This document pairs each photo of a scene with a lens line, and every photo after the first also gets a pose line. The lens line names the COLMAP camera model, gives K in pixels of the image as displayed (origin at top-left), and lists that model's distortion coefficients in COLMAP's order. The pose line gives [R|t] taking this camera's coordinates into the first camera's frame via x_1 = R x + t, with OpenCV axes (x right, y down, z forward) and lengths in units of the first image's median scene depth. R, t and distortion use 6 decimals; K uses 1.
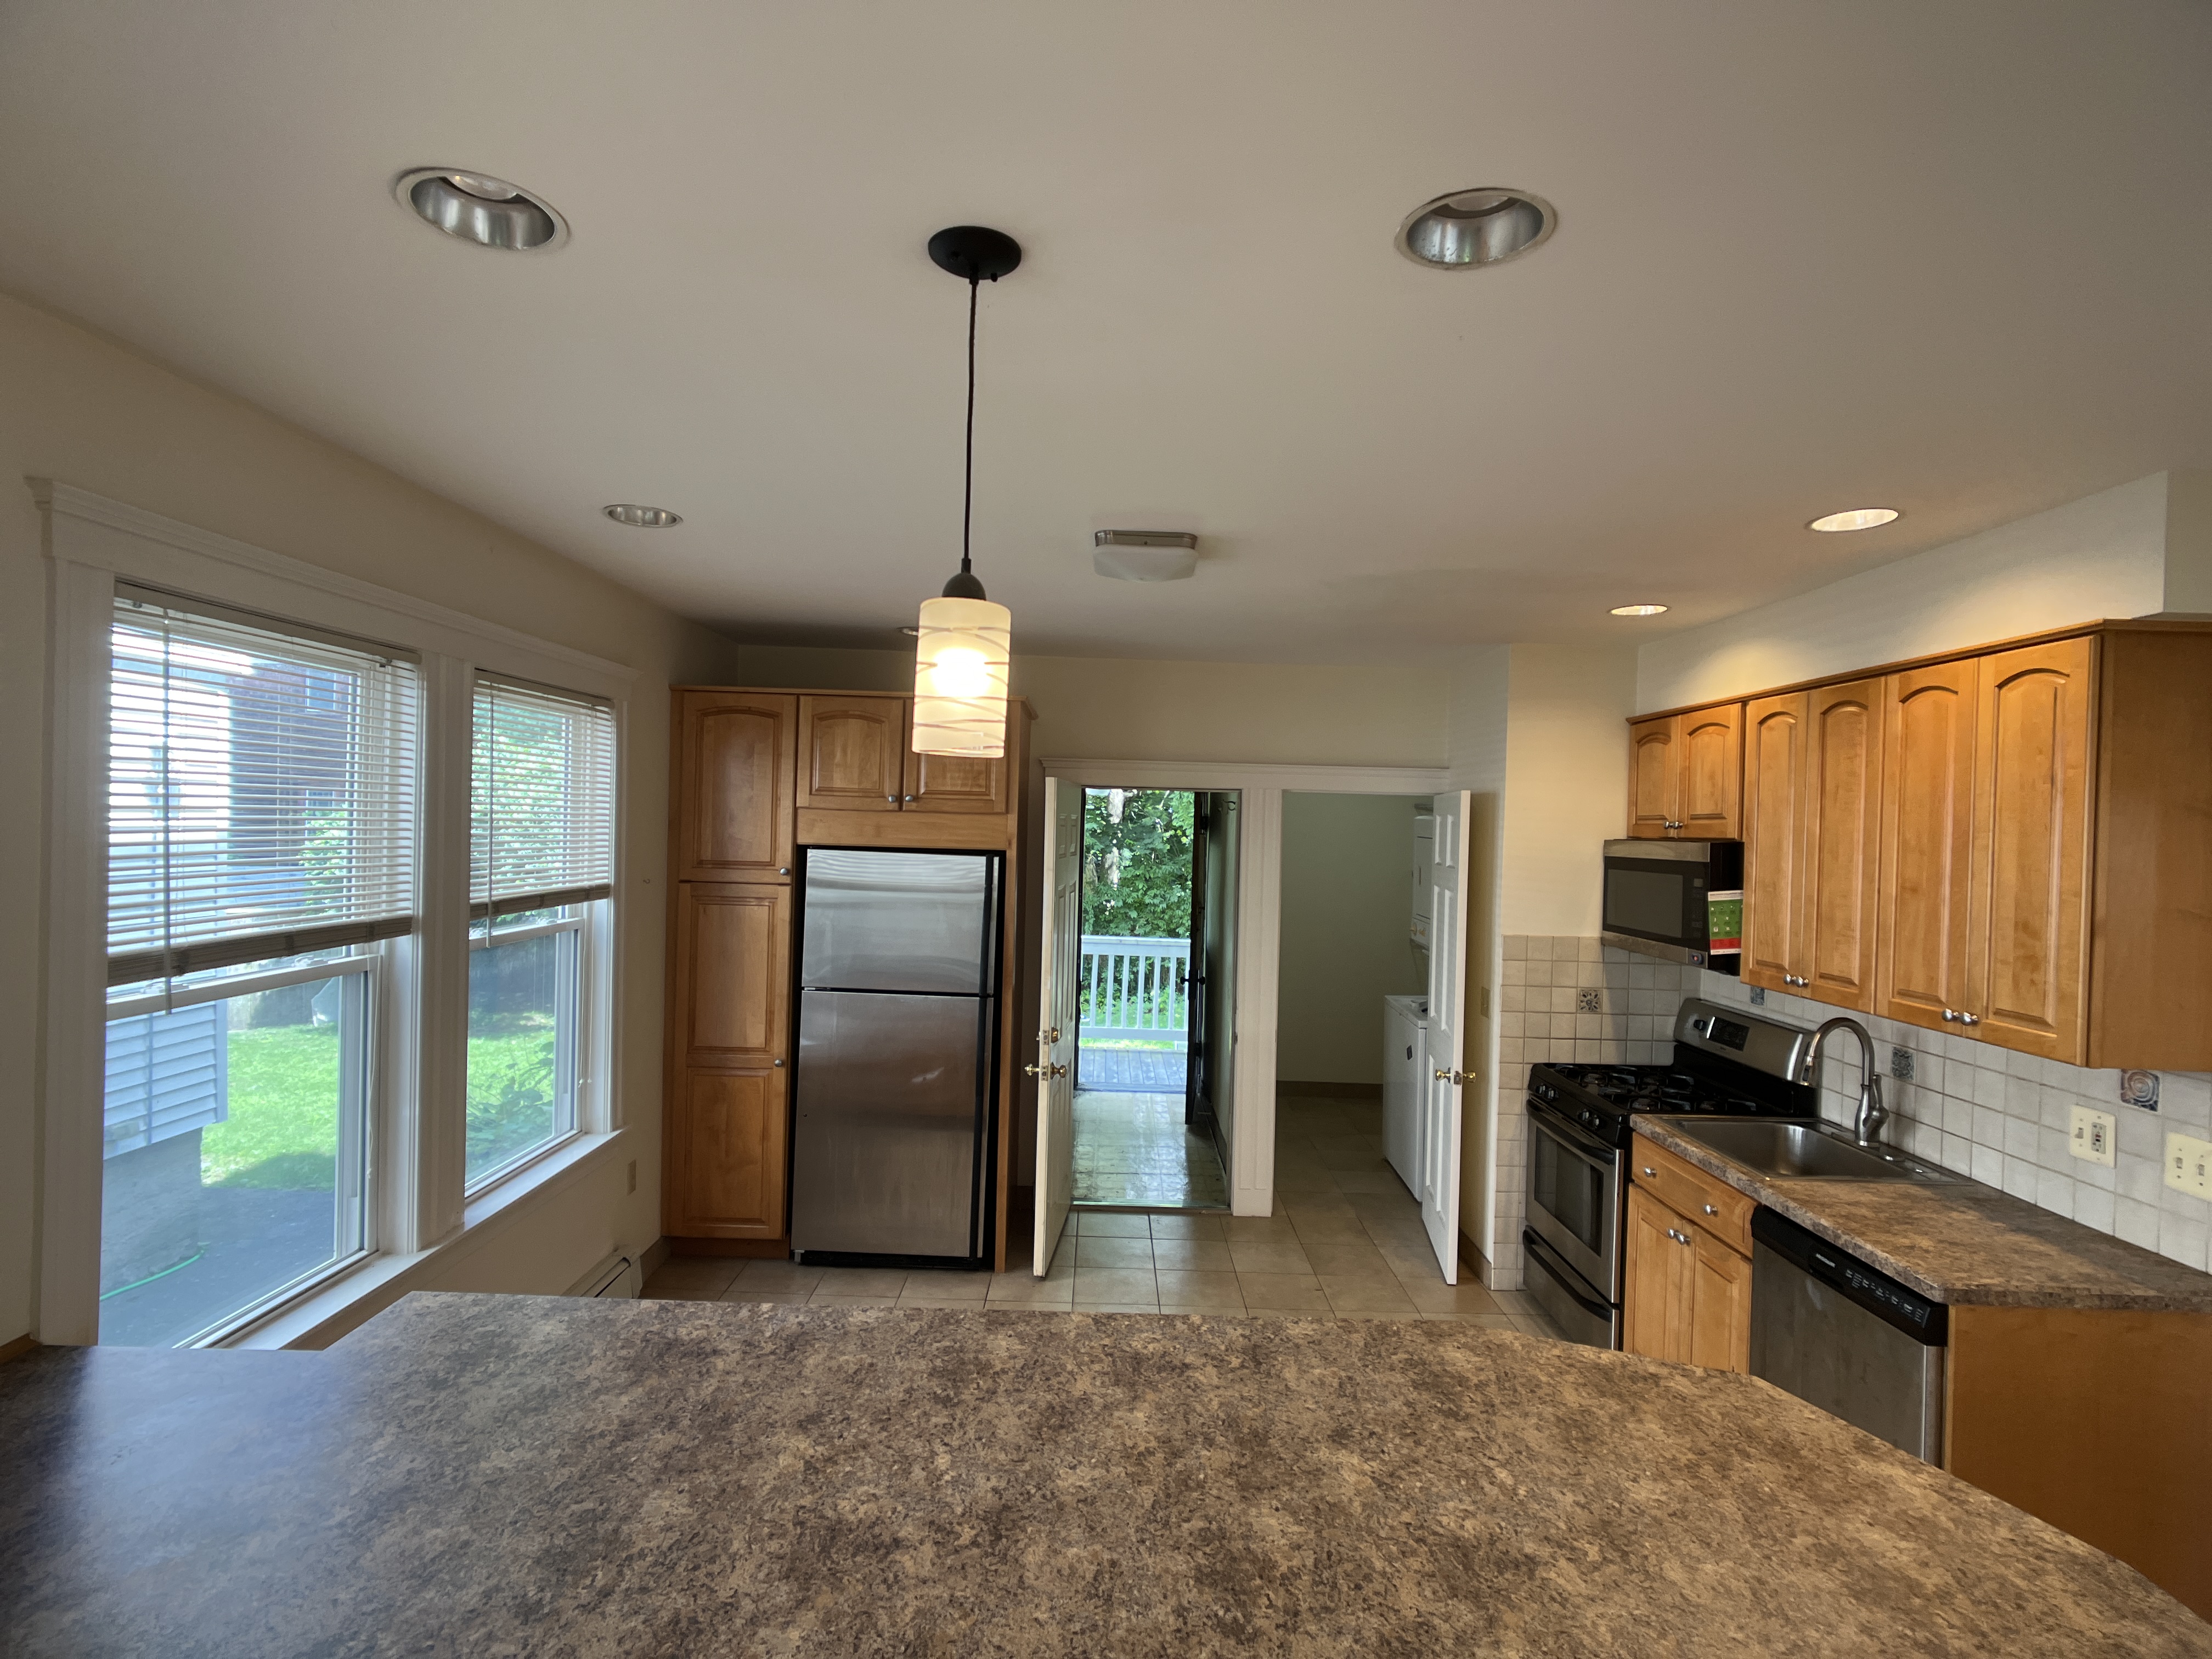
lens RADIAL K [[1076.9, 0, 1106.8], [0, 1076.9, 835.5], [0, 0, 1]] dist [-0.001355, 0.001213]
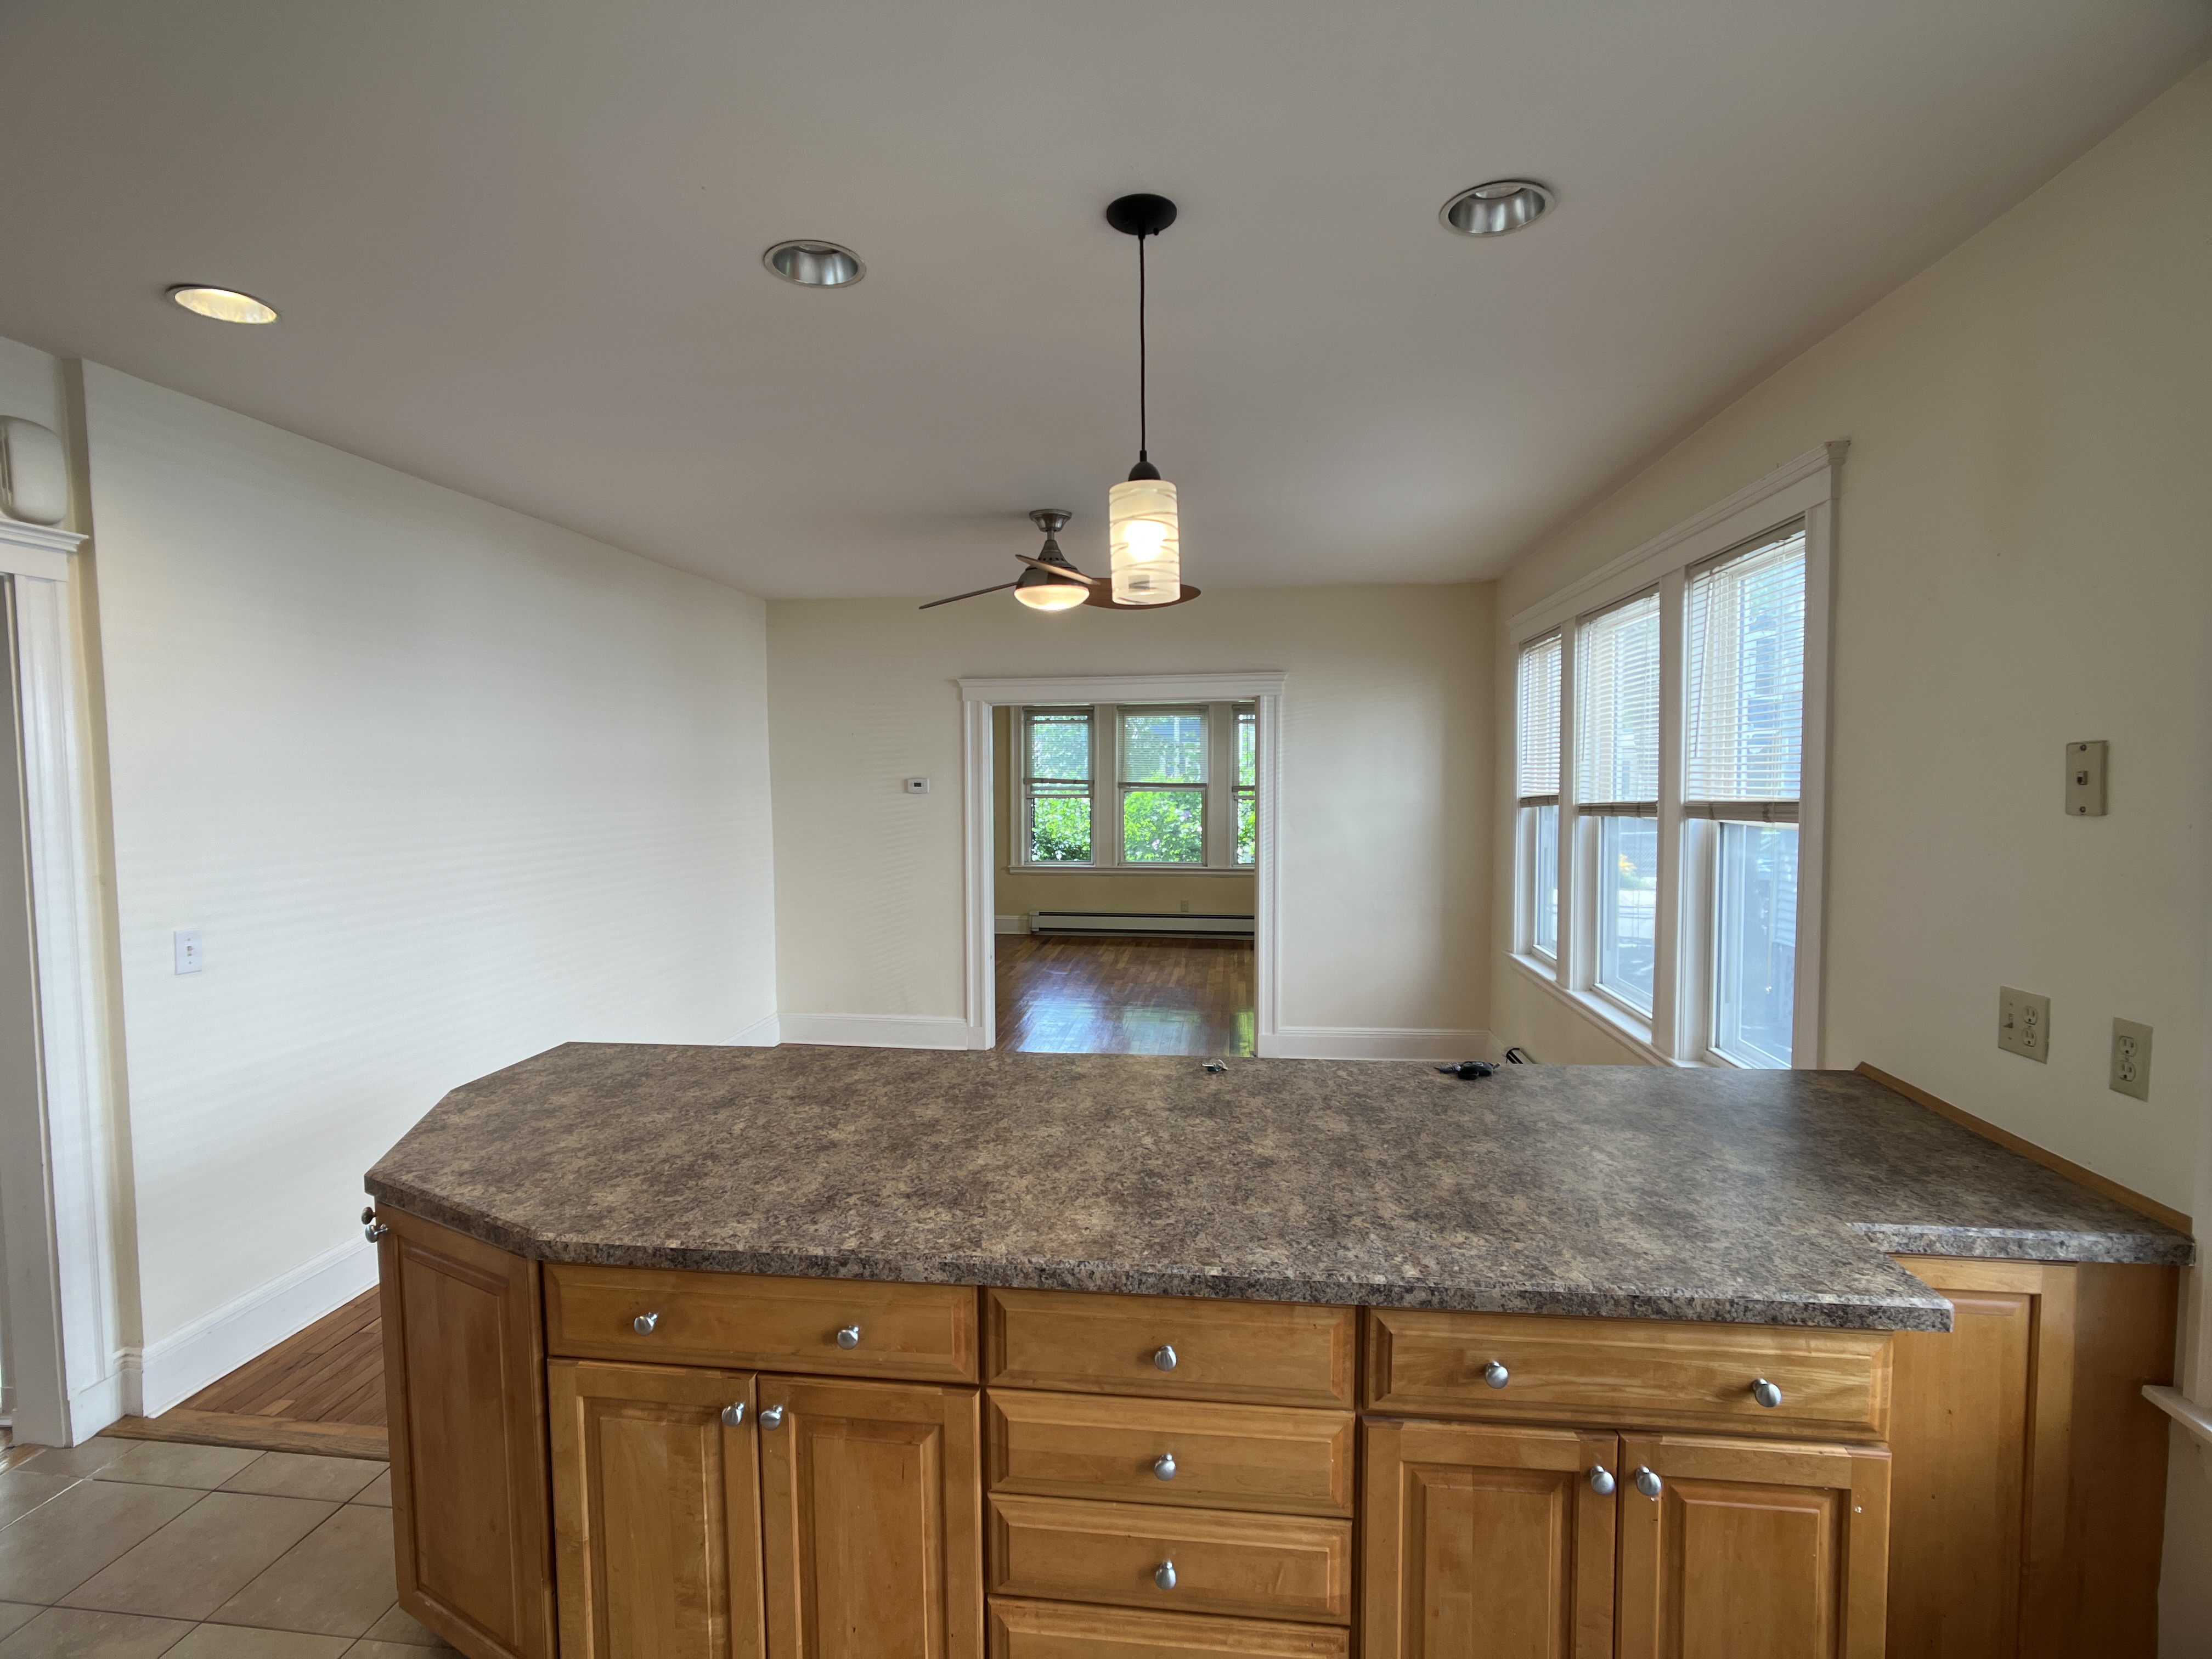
lens RADIAL K [[1078.9, 0, 1094.2], [0, 1078.9, 834.0], [0, 0, 1]] dist [-0.017292, 0.012738]
pose [[-0.991296, -0.027370, 0.128778, -0.090129], [-0.018060, 0.997175, 0.072917, 0.042303], [-0.130410, 0.069956, -0.988989, 0.832530]]
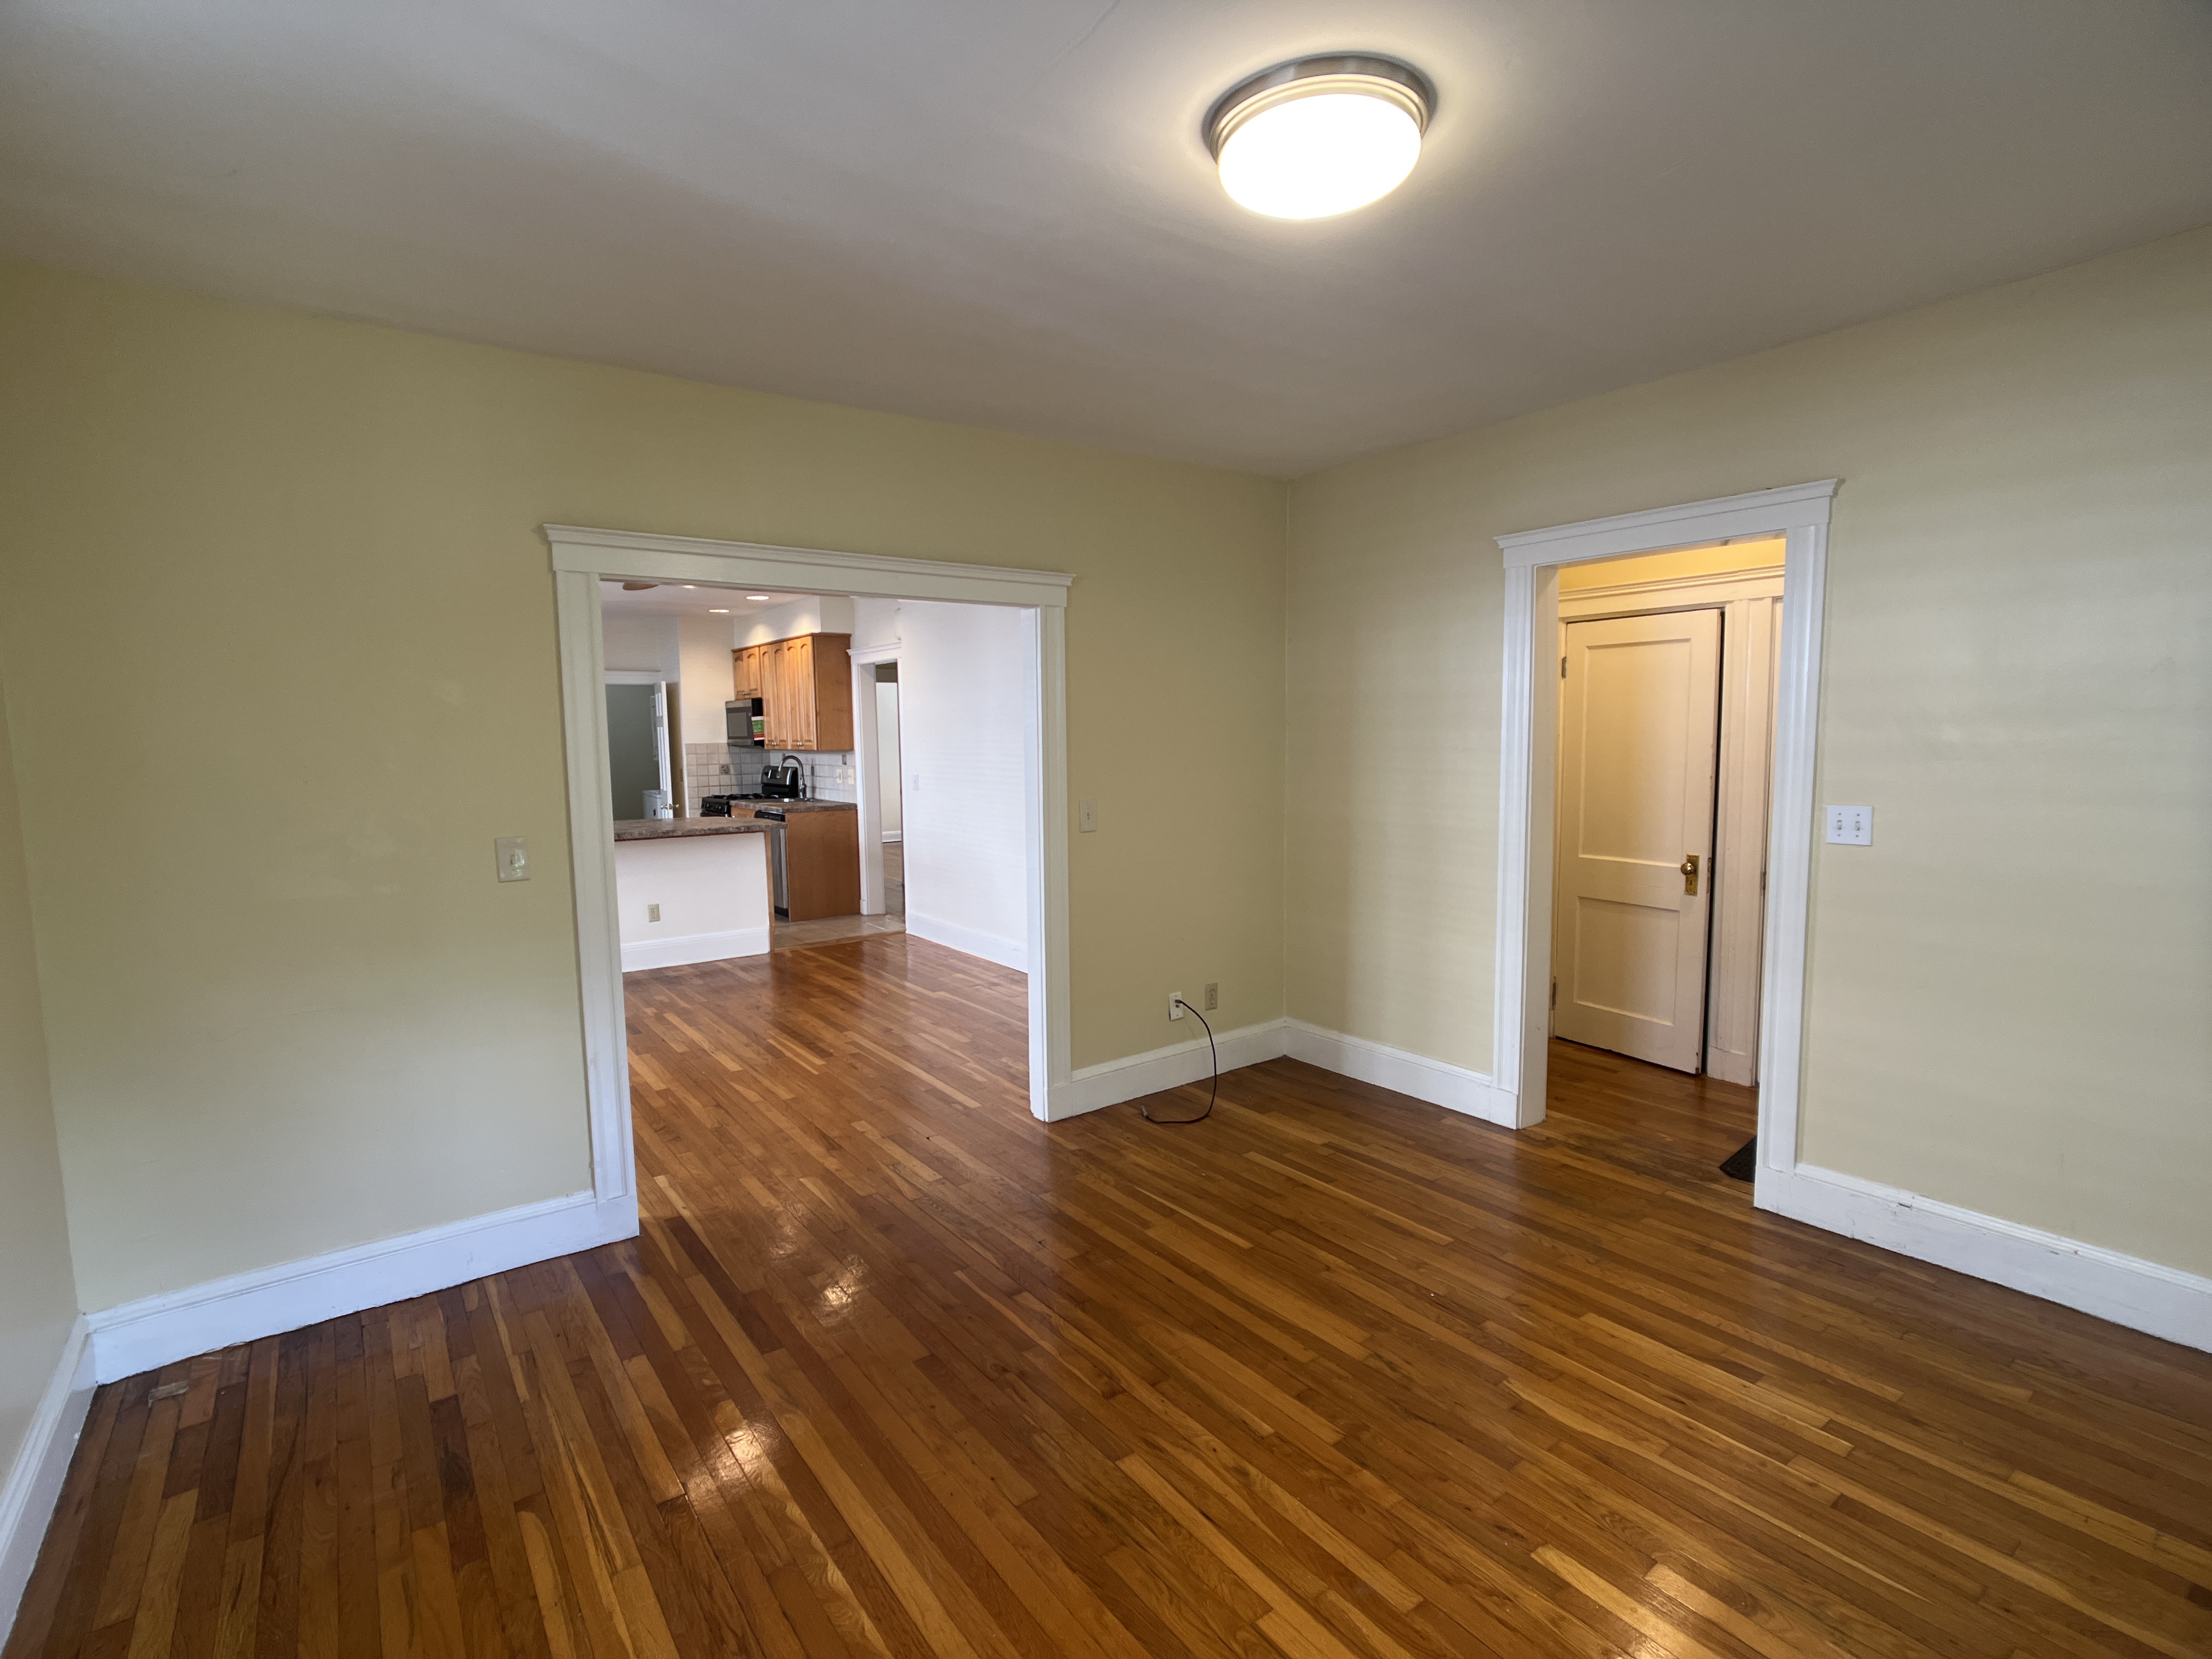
lens RADIAL K [[1078.9, 0, 1094.2], [0, 1078.9, 834.0], [0, 0, 1]] dist [-0.017292, 0.012738]
pose [[0.812179, -0.098061, 0.575108, -0.281704], [0.043282, 0.993184, 0.108222, 0.075077], [-0.581800, -0.063003, 0.810888, -1.464515]]
